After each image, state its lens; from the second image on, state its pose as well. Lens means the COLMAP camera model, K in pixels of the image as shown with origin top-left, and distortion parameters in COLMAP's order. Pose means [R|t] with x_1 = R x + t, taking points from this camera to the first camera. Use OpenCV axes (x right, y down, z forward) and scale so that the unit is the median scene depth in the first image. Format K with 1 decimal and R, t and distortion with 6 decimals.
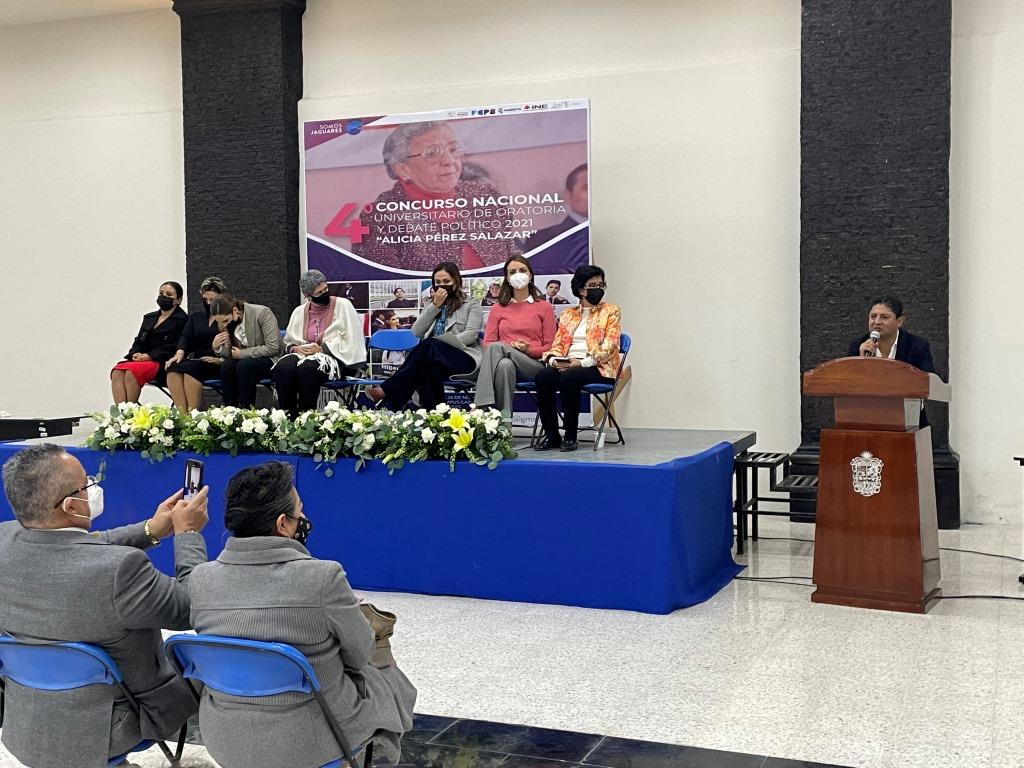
lens RADIAL K [[1210.0, 0, 512.8], [0, 1210.0, 386.6], [0, 0, 1]] dist [0.103549, 0.000000]
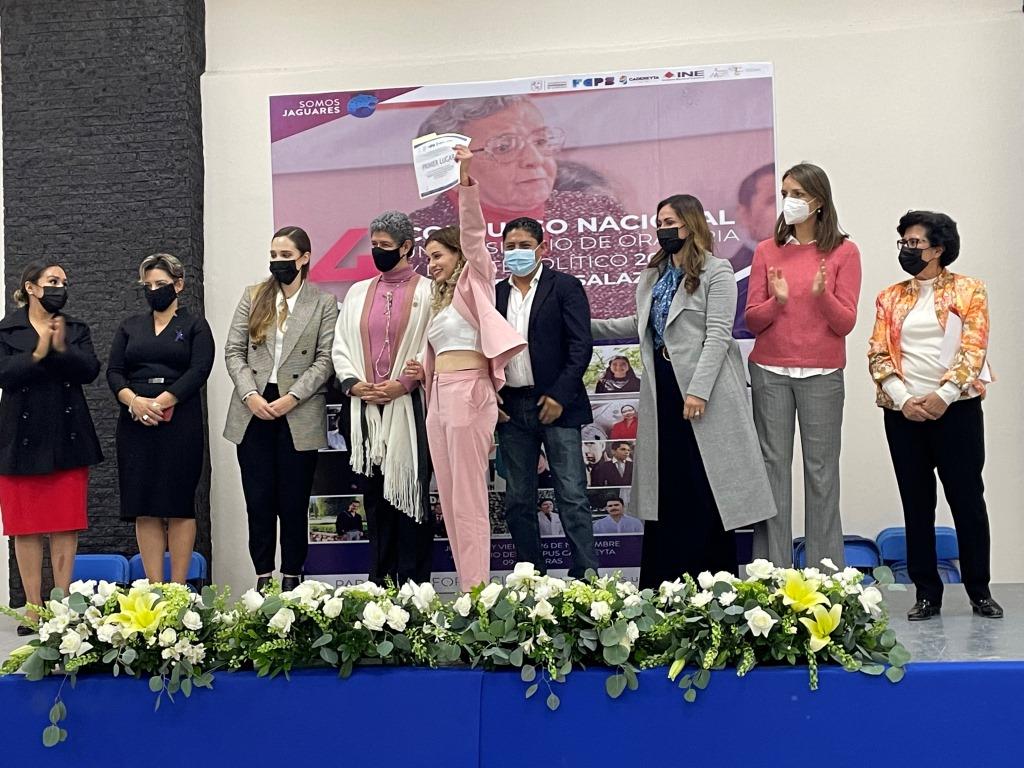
lens RADIAL K [[1505.8, 0, 511.5], [0, 1505.8, 380.9], [0, 0, 1]] dist [0.103419, 0.000000]
pose [[0.971844, -0.012581, 0.235290, -0.249651], [0.033734, 0.995716, -0.086093, -0.008760], [-0.233199, 0.091606, 0.968105, 0.278004]]
